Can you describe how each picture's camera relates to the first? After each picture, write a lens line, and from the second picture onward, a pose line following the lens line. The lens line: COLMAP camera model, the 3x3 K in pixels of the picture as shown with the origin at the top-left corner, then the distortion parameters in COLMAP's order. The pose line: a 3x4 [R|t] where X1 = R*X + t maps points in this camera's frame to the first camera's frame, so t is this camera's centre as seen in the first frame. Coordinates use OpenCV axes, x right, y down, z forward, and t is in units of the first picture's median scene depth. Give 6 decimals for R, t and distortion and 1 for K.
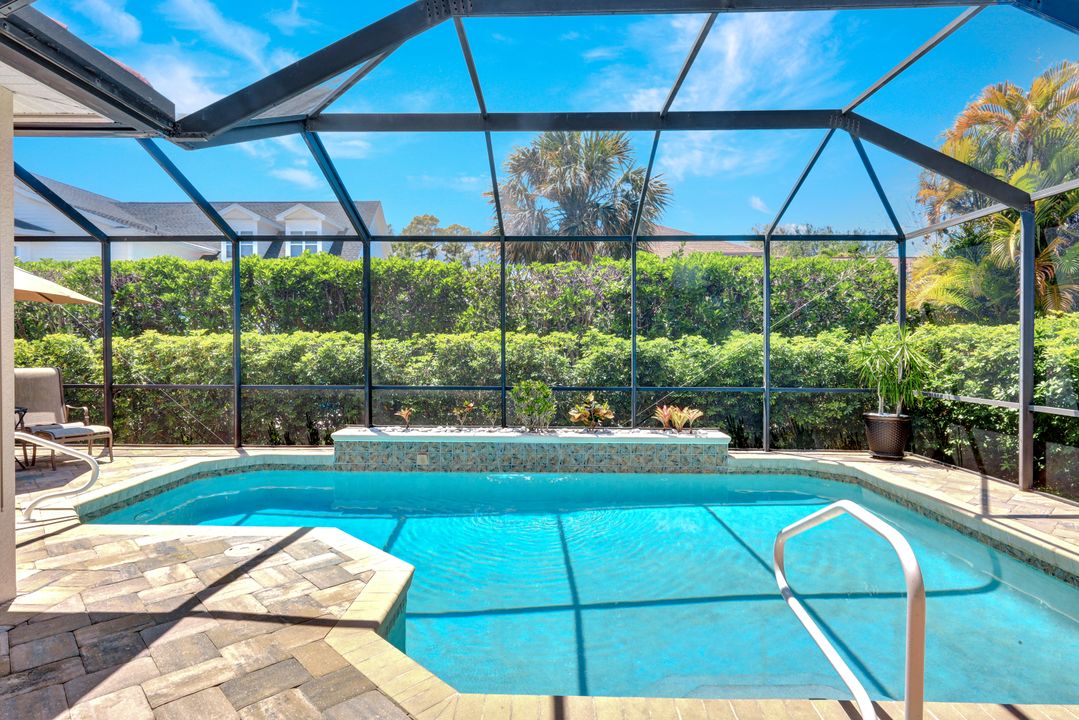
lens RADIAL K [[583.7, 0, 541.2], [0, 583.7, 355.2], [0, 0, 1]] dist [0.007929, 0.000745]
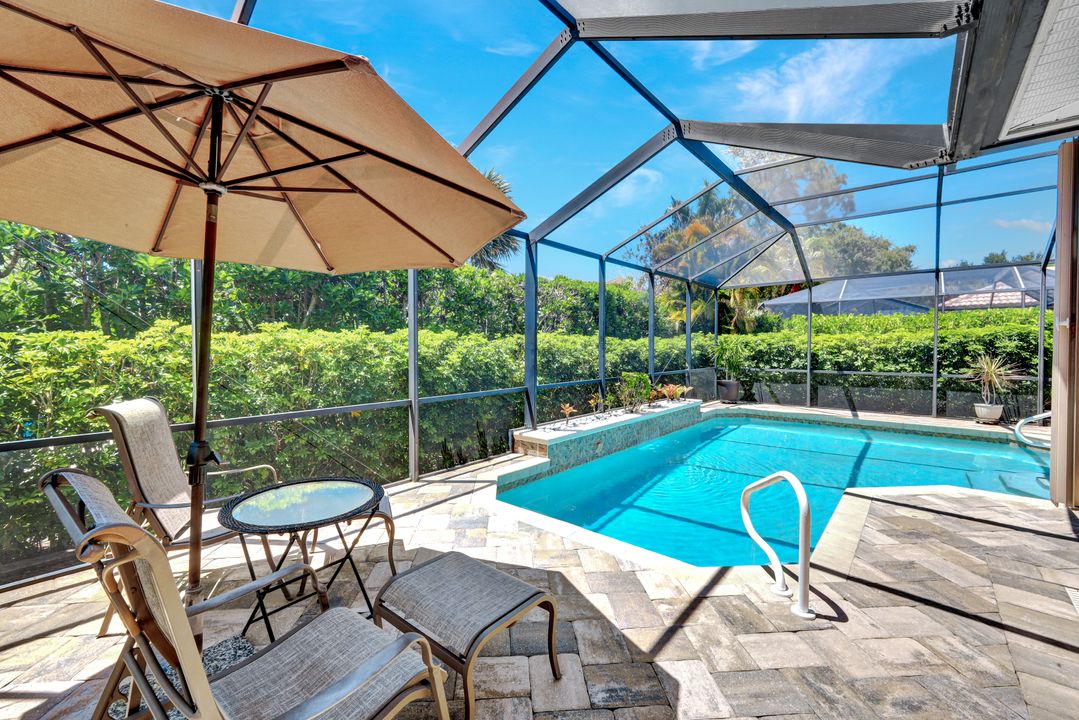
lens RADIAL K [[441.4, 0, 536.6], [0, 441.4, 348.1], [0, 0, 1]] dist [-0.000882, 0.000229]
pose [[0.640047, -0.004448, 0.768323, -0.904394], [0.013438, 0.999895, -0.005405, -0.007420], [-0.768218, 0.013784, 0.640040, 0.537631]]
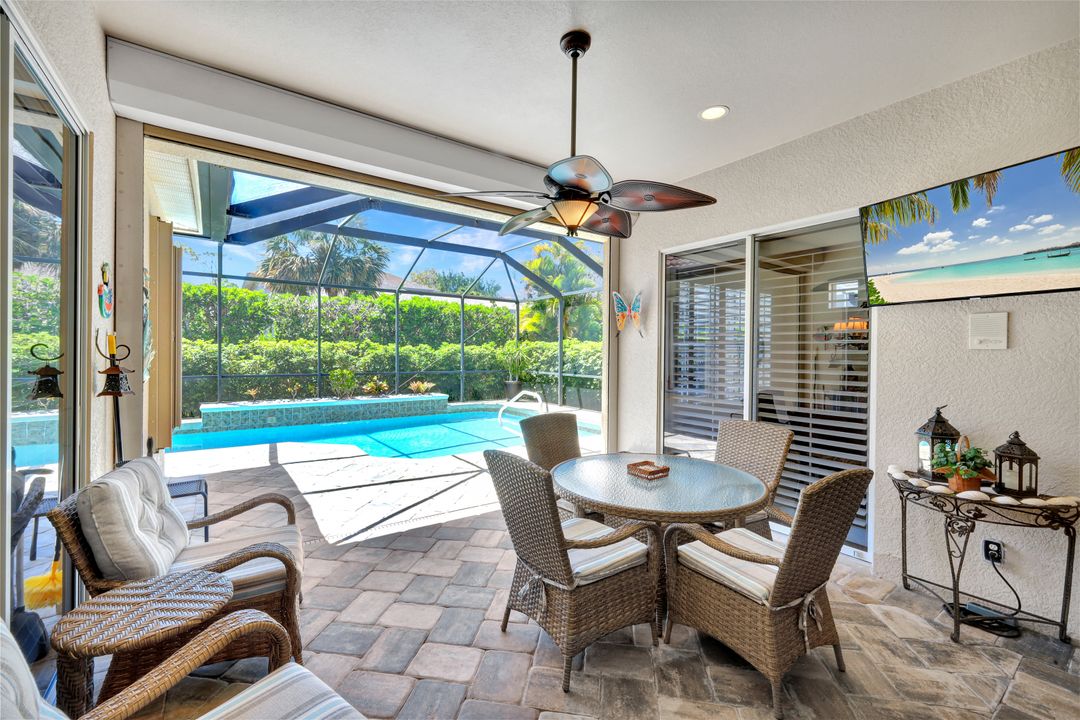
lens RADIAL K [[441.8, 0, 537.1], [0, 441.8, 348.1], [0, 0, 1]] dist [-0.000882, 0.000229]
pose [[0.802850, 0.008413, 0.596121, -0.332939], [0.002182, 0.999852, -0.017050, 0.003550], [-0.596177, 0.014990, 0.802713, -0.400617]]
